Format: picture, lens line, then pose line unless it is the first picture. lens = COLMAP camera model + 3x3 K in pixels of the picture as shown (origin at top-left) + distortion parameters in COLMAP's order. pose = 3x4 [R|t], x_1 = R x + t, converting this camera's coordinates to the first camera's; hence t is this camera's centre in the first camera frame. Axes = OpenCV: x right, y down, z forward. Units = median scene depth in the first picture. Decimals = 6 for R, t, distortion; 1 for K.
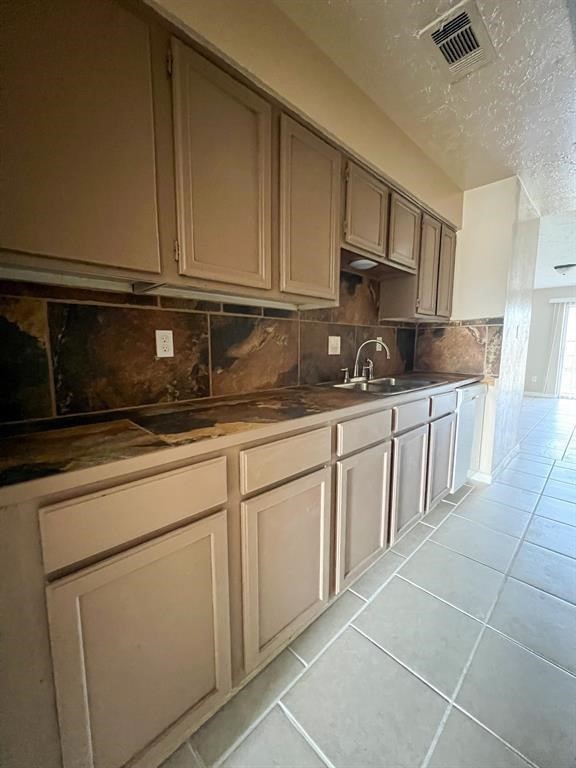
lens RADIAL K [[309.2, 0, 296.3], [0, 309.2, 381.7], [0, 0, 1]] dist [-0.003252, 0.000884]
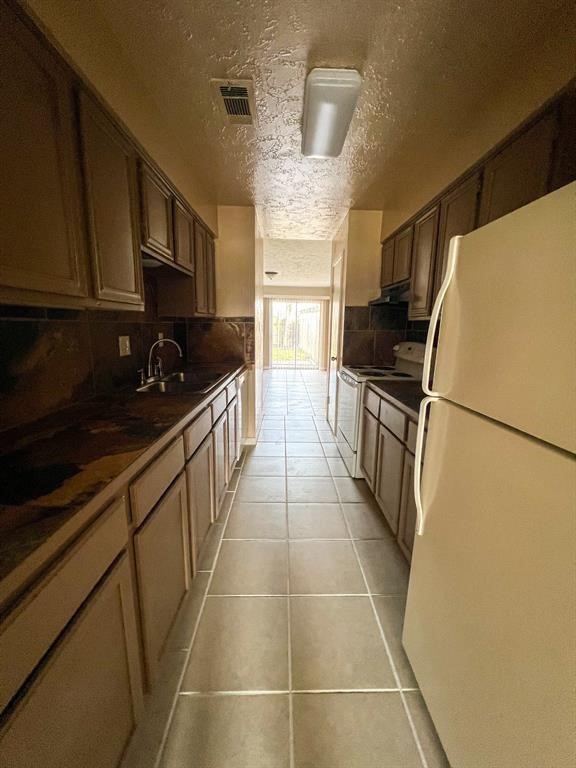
lens RADIAL K [[309.2, 0, 292.4], [0, 309.2, 379.0], [0, 0, 1]] dist [-0.003252, 0.000884]
pose [[0.682834, -0.115291, 0.721419, -0.229436], [0.067060, 0.993192, 0.095250, -0.077527], [-0.727489, -0.016661, 0.685917, -0.013577]]
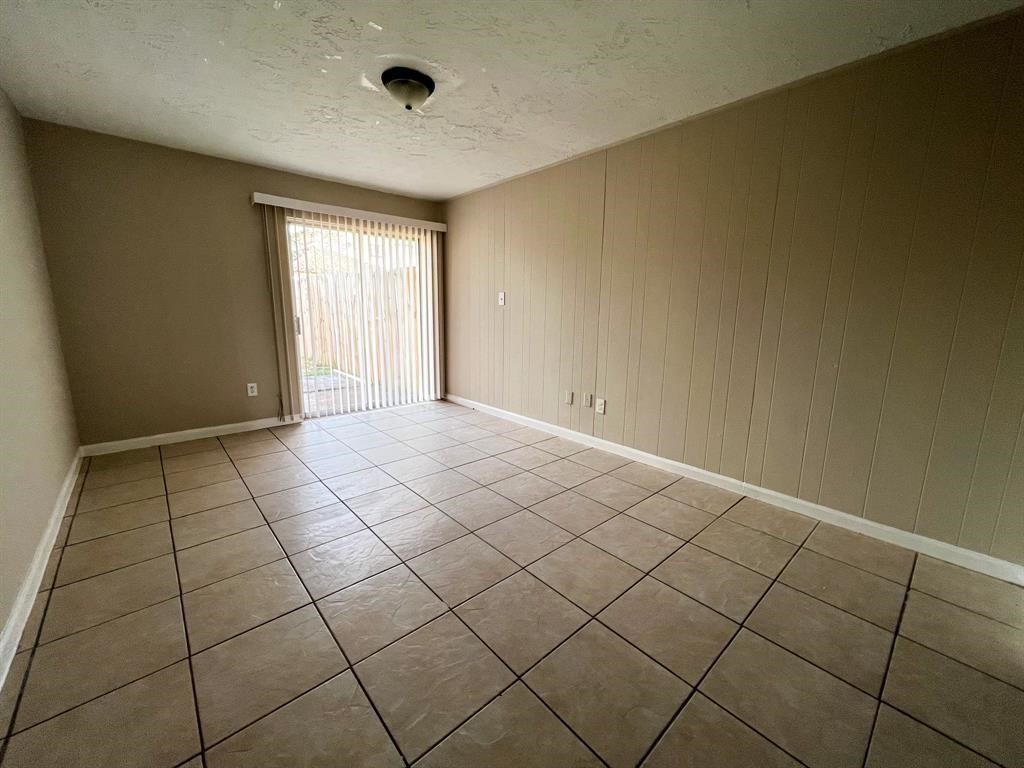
lens RADIAL K [[412.3, 0, 512.8], [0, 412.3, 378.1], [0, 0, 1]] dist [-0.003252, 0.000884]
pose [[0.051520, -0.182679, 0.981822, 0.790498], [0.102314, 0.978920, 0.176770, -0.266481], [-0.993417, 0.091347, 0.069125, 1.882596]]
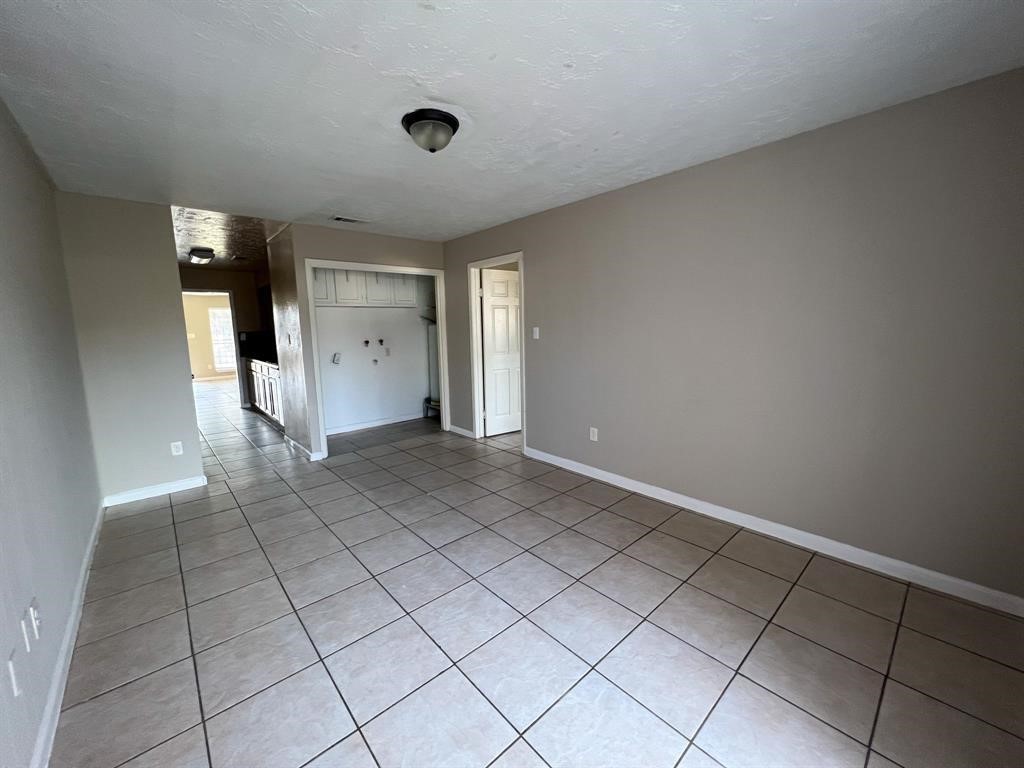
lens RADIAL K [[412.3, 0, 519.4], [0, 412.3, 385.0], [0, 0, 1]] dist [-0.003252, 0.000884]
pose [[-0.037068, 0.140081, -0.989446, 2.780862], [-0.100041, 0.984632, 0.143148, -0.387670], [0.994293, 0.104291, -0.022485, 2.389916]]
